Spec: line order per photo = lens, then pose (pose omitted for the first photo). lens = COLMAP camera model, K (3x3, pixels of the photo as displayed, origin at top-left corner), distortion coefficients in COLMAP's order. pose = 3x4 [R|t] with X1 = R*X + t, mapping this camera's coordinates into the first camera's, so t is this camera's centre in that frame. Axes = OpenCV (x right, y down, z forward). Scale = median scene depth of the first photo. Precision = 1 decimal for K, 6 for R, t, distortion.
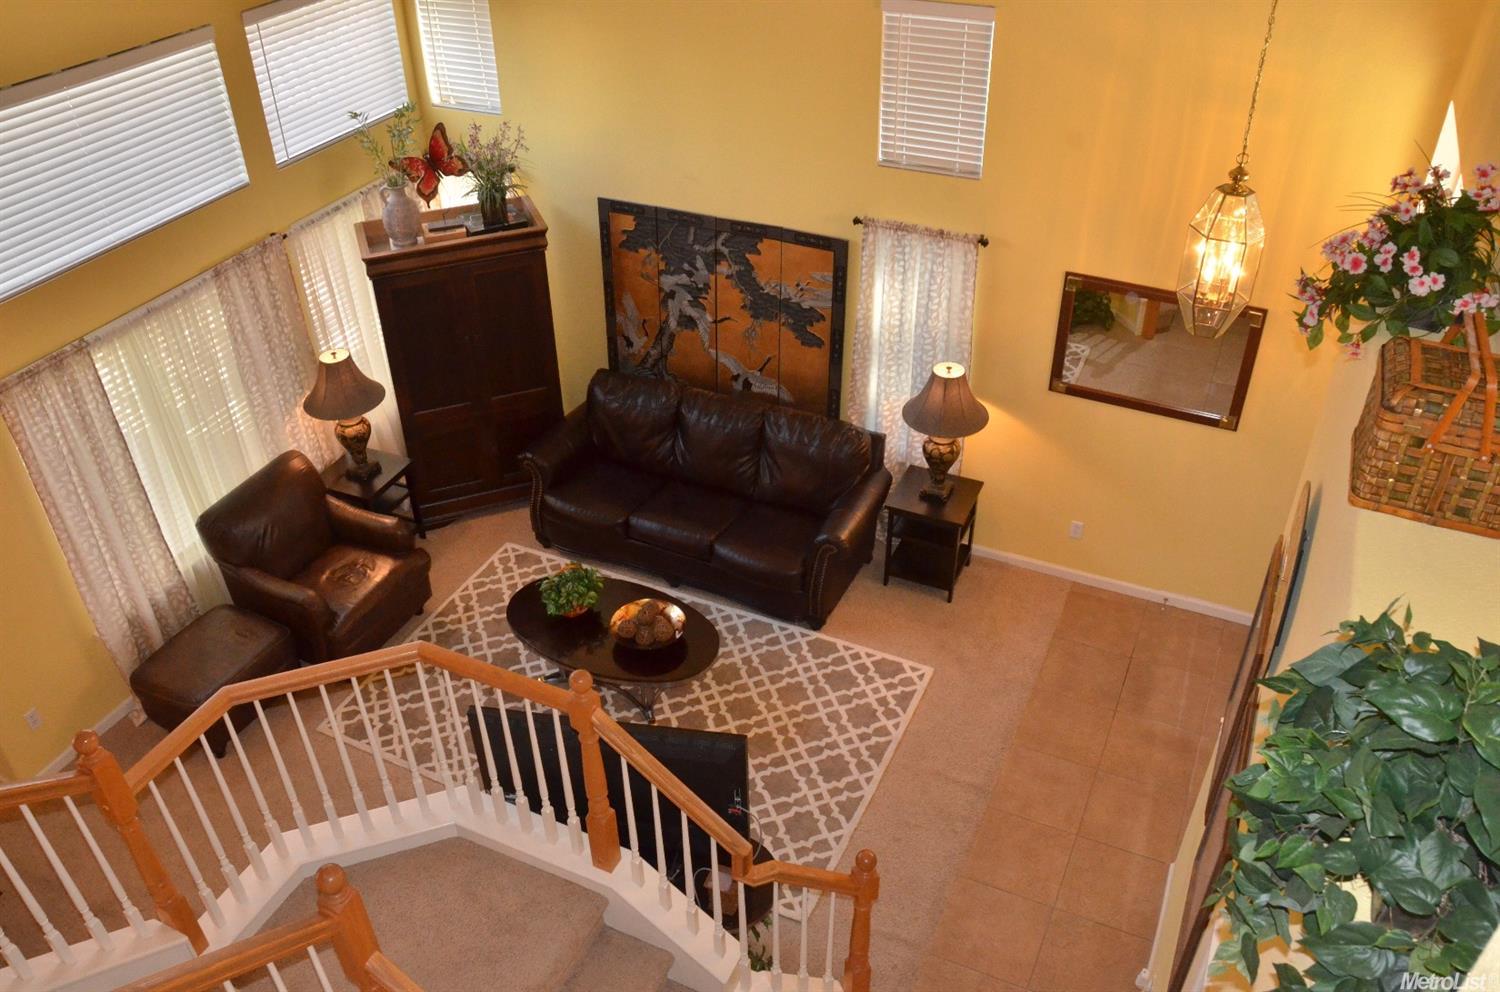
lens RADIAL K [[1183.5, 0, 754.3], [0, 1183.5, 500.7], [0, 0, 1]] dist [-0.151947, 0.113695]
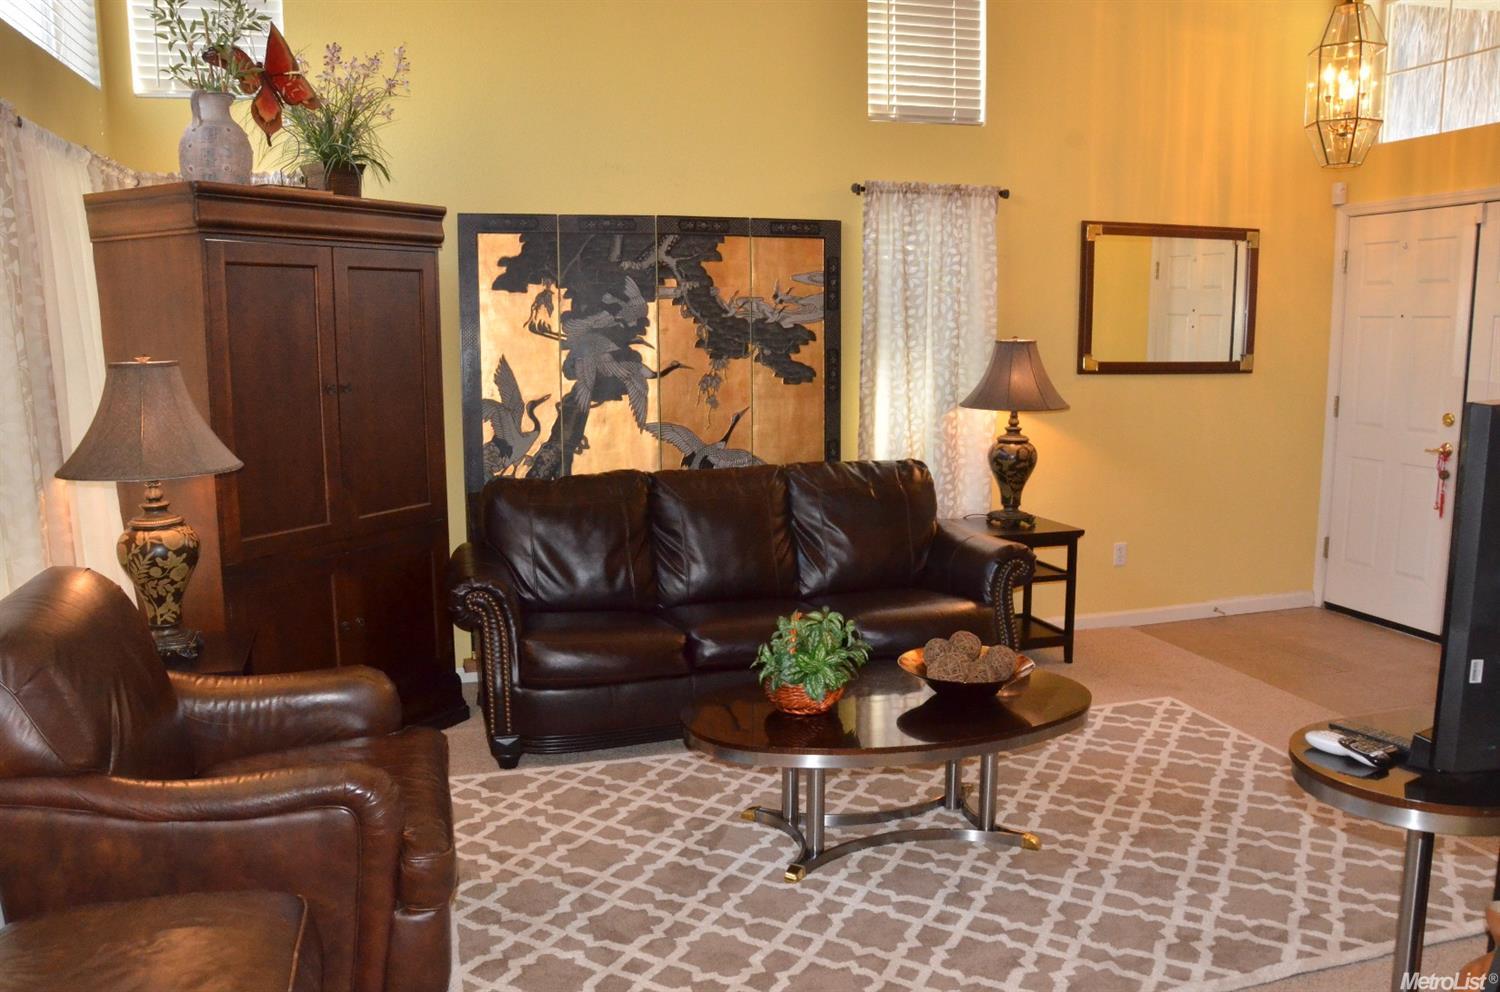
lens RADIAL K [[1183.5, 0, 738.1], [0, 1183.5, 491.3], [0, 0, 1]] dist [-0.151947, 0.113695]
pose [[0.752449, -0.076413, 0.654203, -0.471858], [0.380189, 0.861461, -0.336663, 0.162671], [-0.537845, 0.502042, 0.677257, 0.565166]]
